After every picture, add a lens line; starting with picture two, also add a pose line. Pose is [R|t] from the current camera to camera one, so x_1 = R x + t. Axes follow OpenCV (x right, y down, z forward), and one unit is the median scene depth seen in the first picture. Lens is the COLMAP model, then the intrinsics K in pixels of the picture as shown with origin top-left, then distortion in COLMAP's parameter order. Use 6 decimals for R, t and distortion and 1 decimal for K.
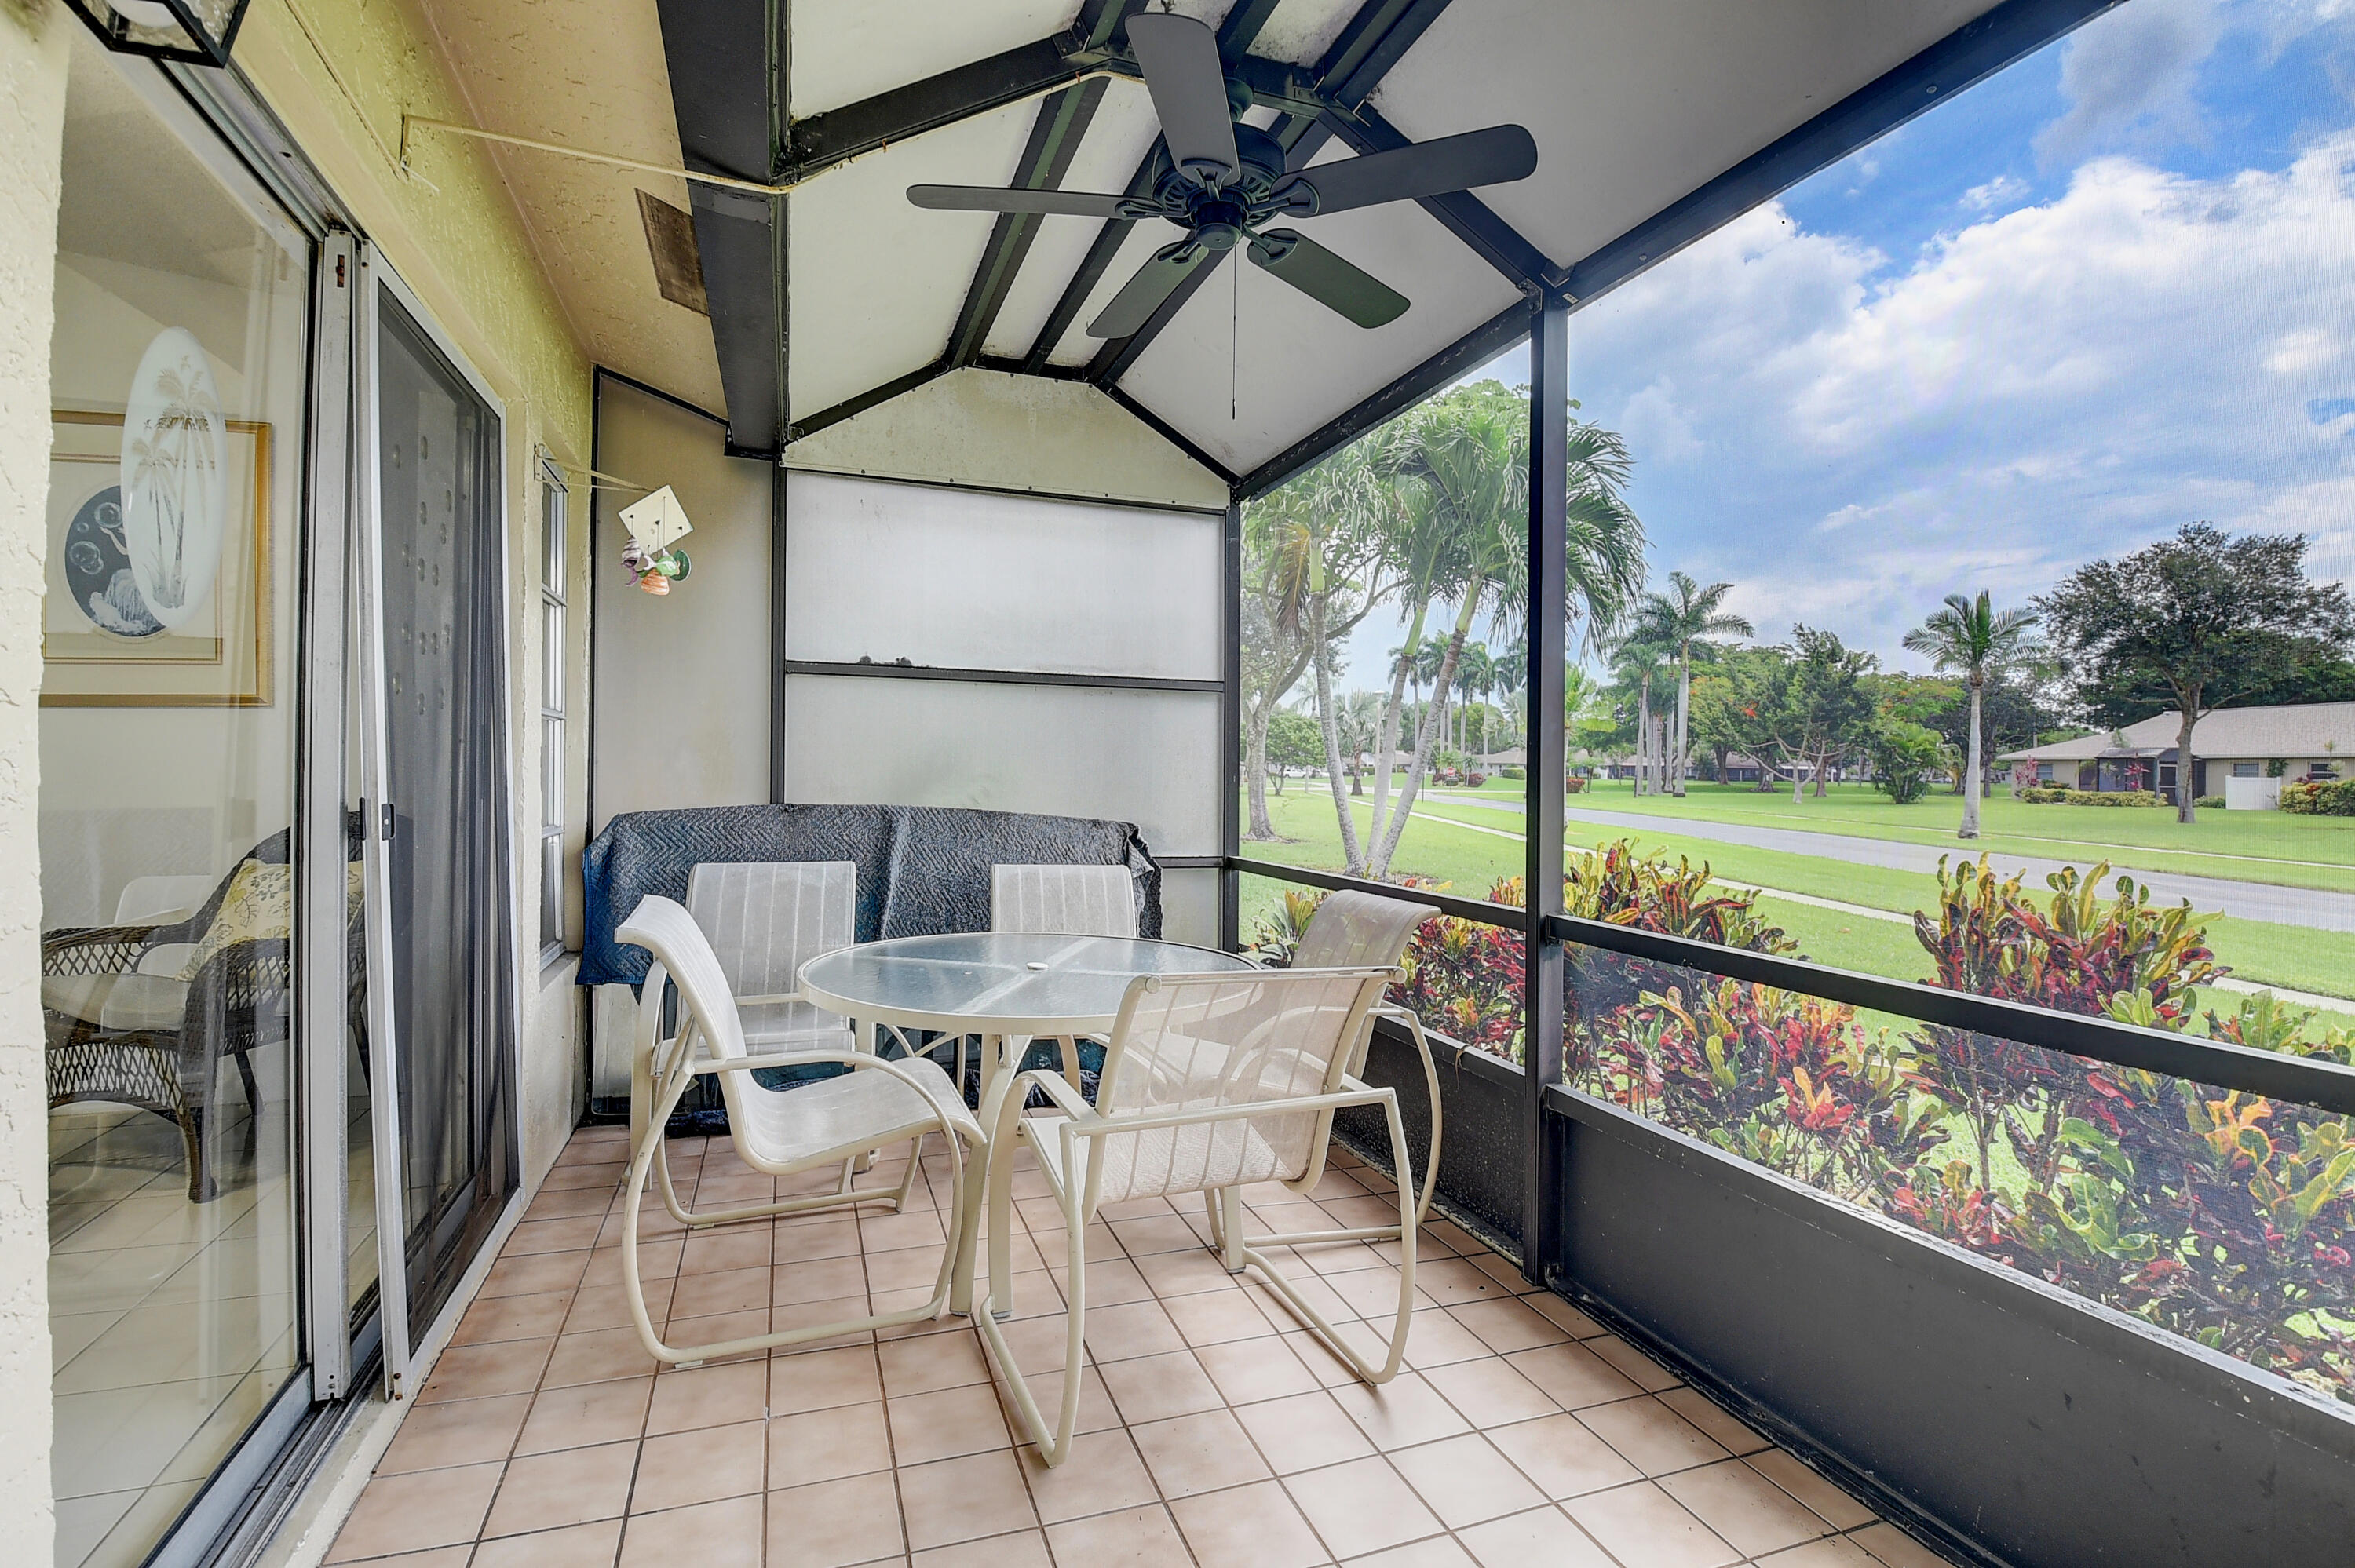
lens RADIAL K [[1044.1, 0, 1170.2], [0, 1044.1, 764.5], [0, 0, 1]] dist [0.013050, -0.024896]
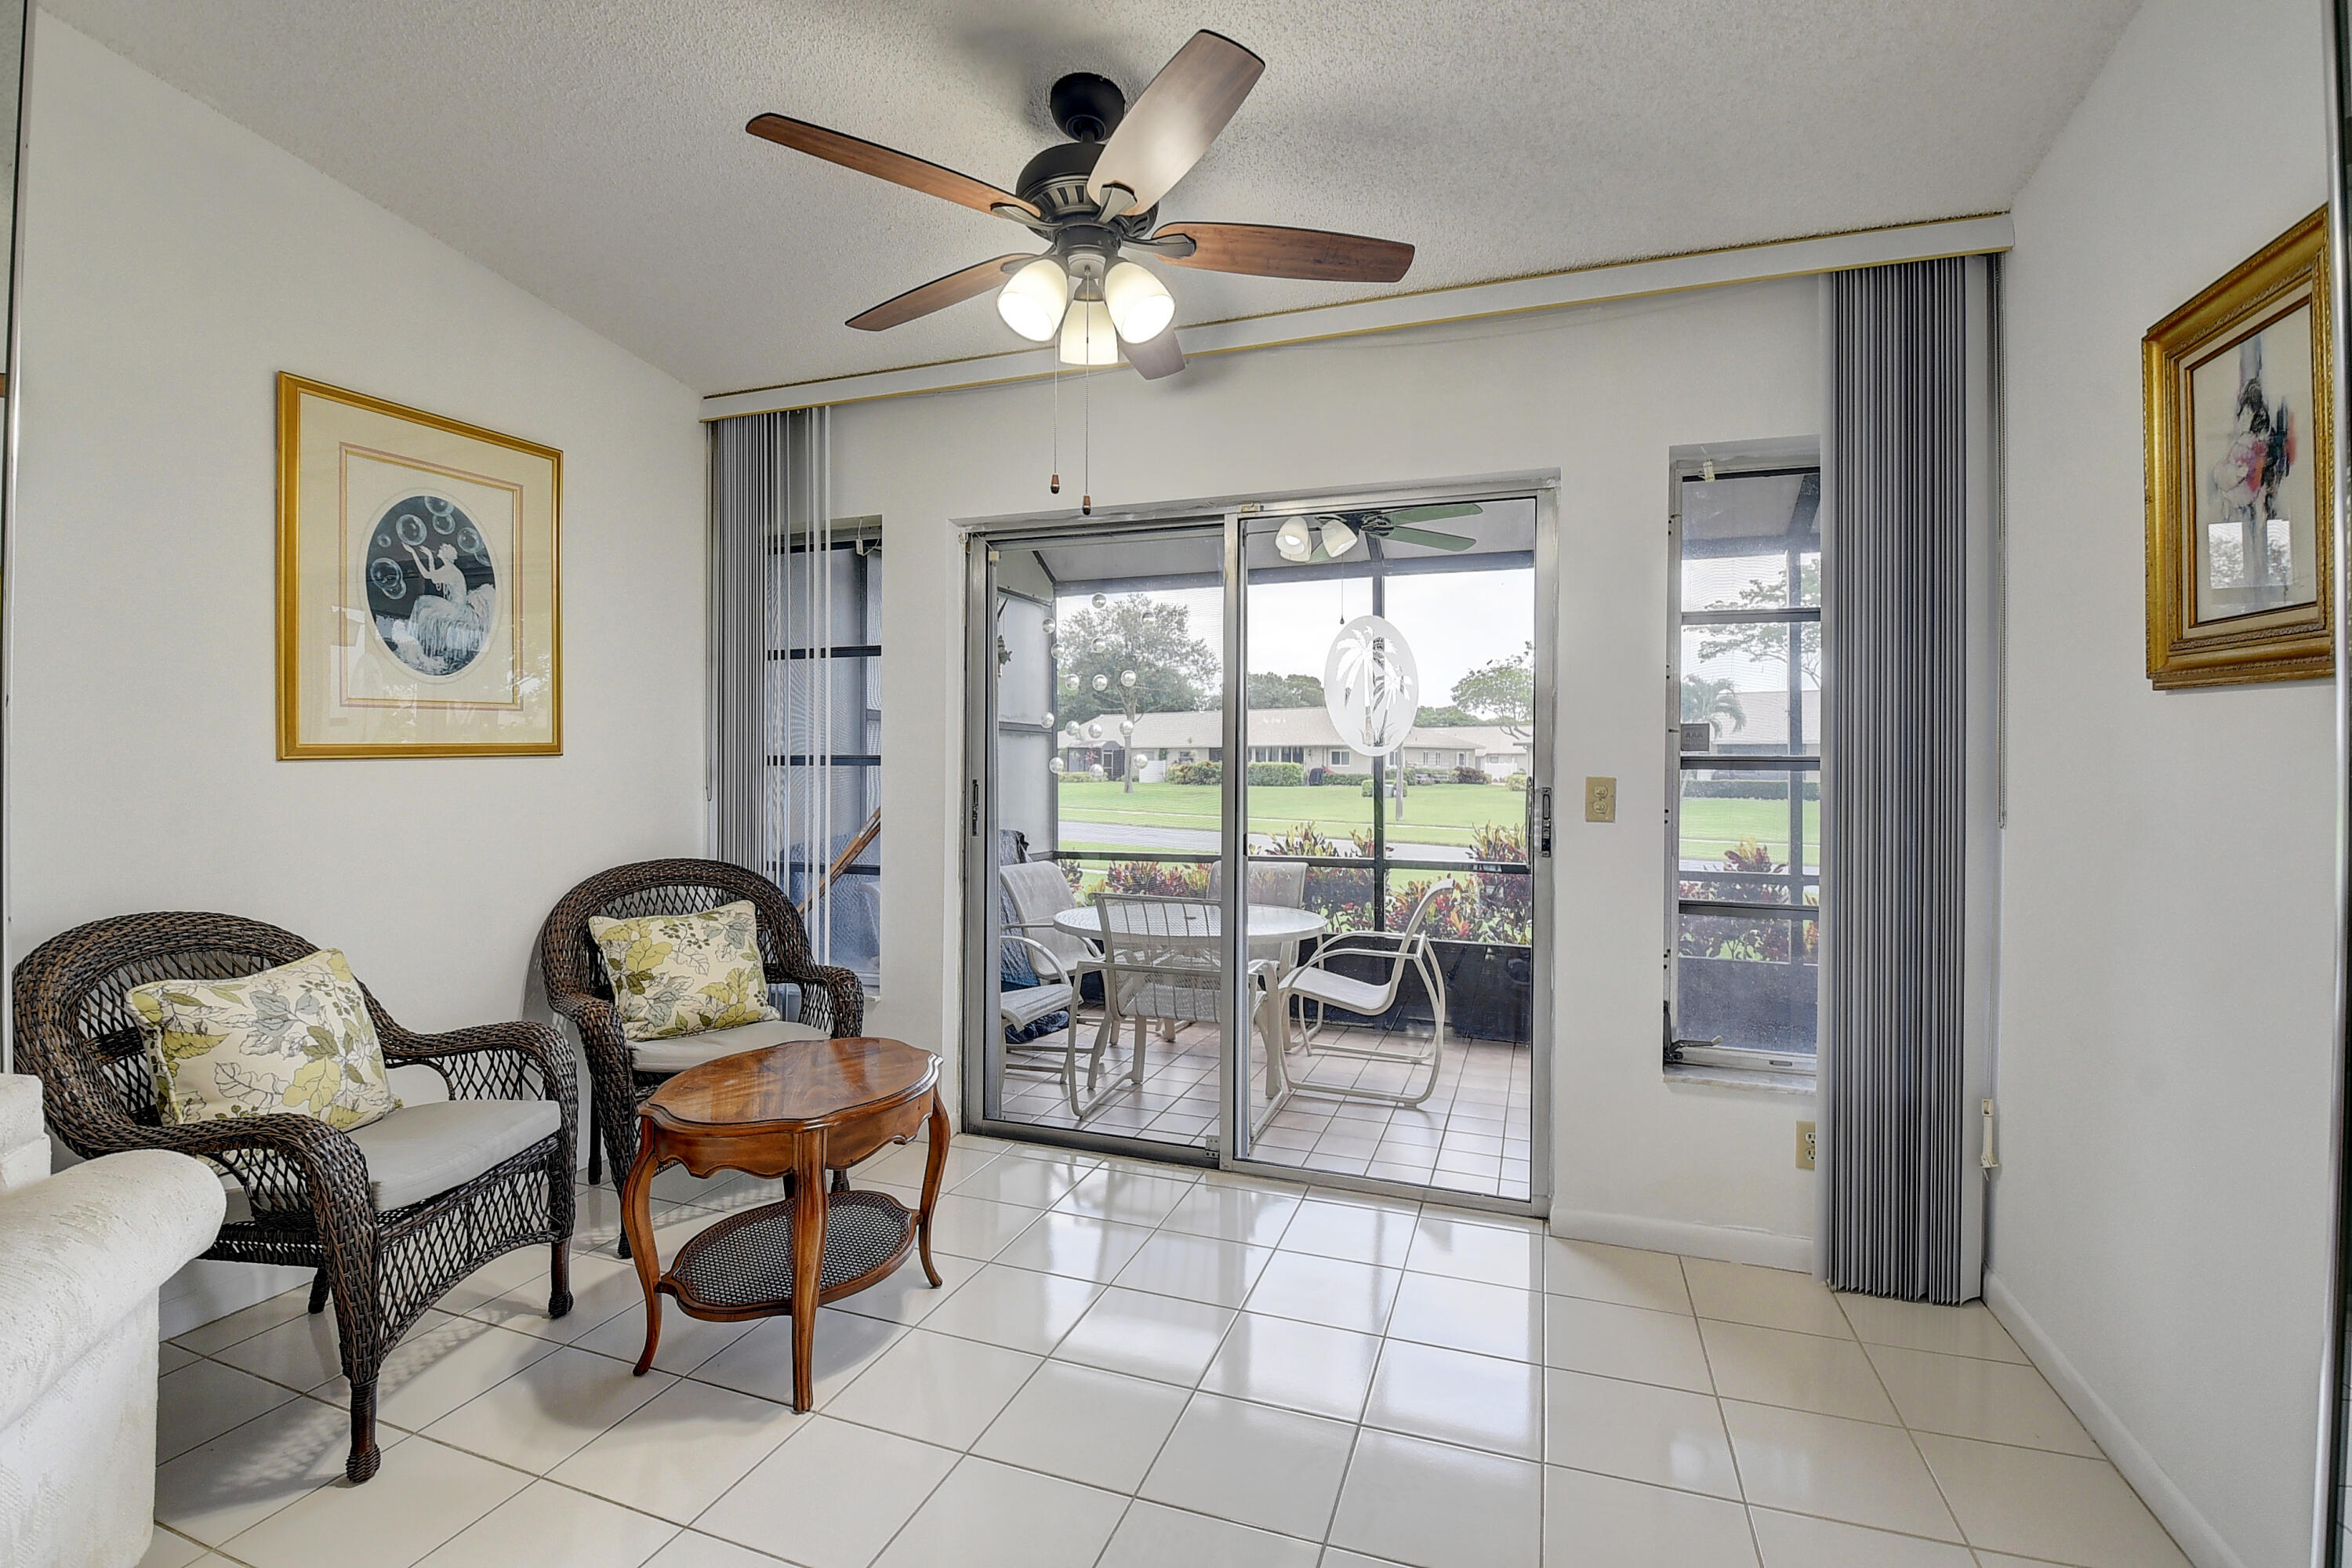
lens RADIAL K [[1042.9, 0, 1168.7], [0, 1042.9, 764.5], [0, 0, 1]] dist [0.013050, -0.024896]
pose [[0.644181, -0.014635, 0.764733, -1.043574], [0.005317, 0.999878, 0.014656, -0.048861], [-0.764855, -0.005375, 0.644180, -0.018345]]
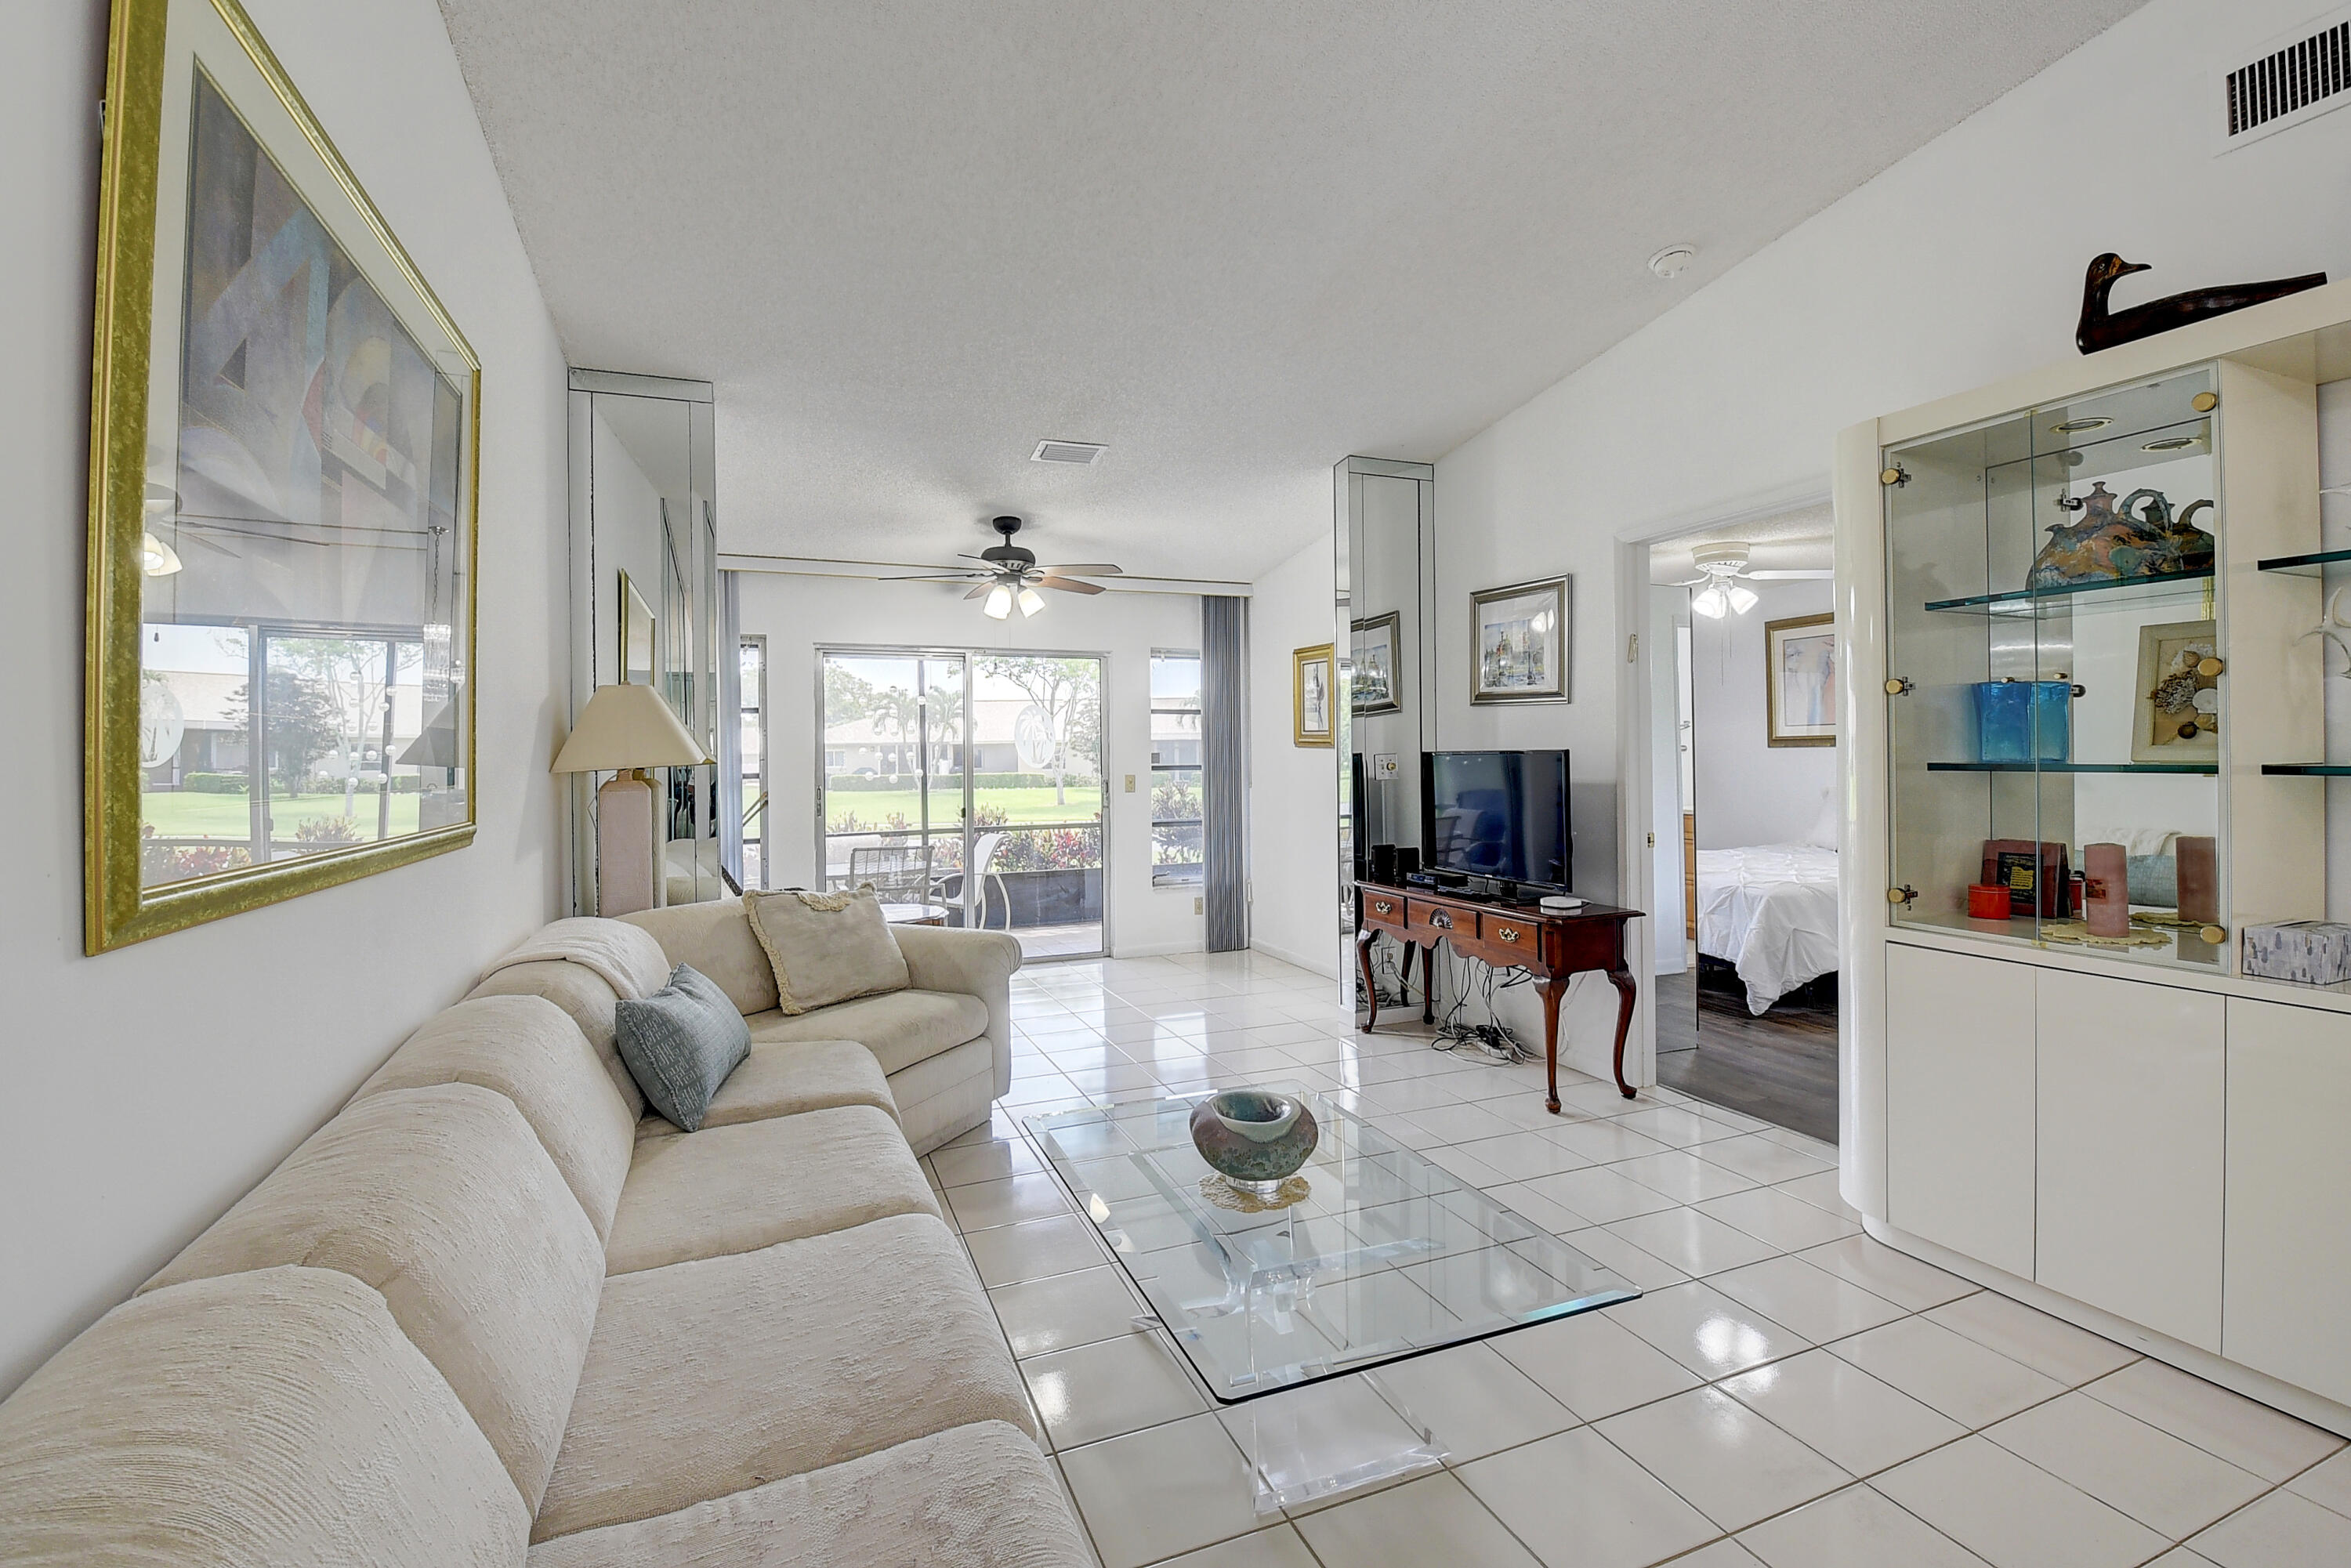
lens RADIAL K [[1042.4, 0, 1168.2], [0, 1042.4, 764.6], [0, 0, 1]] dist [0.013050, -0.024896]
pose [[-0.016600, -0.021931, 0.999622, -2.229178], [0.010872, 0.999696, 0.022113, -0.089192], [-0.999803, 0.011234, -0.016357, 0.199588]]
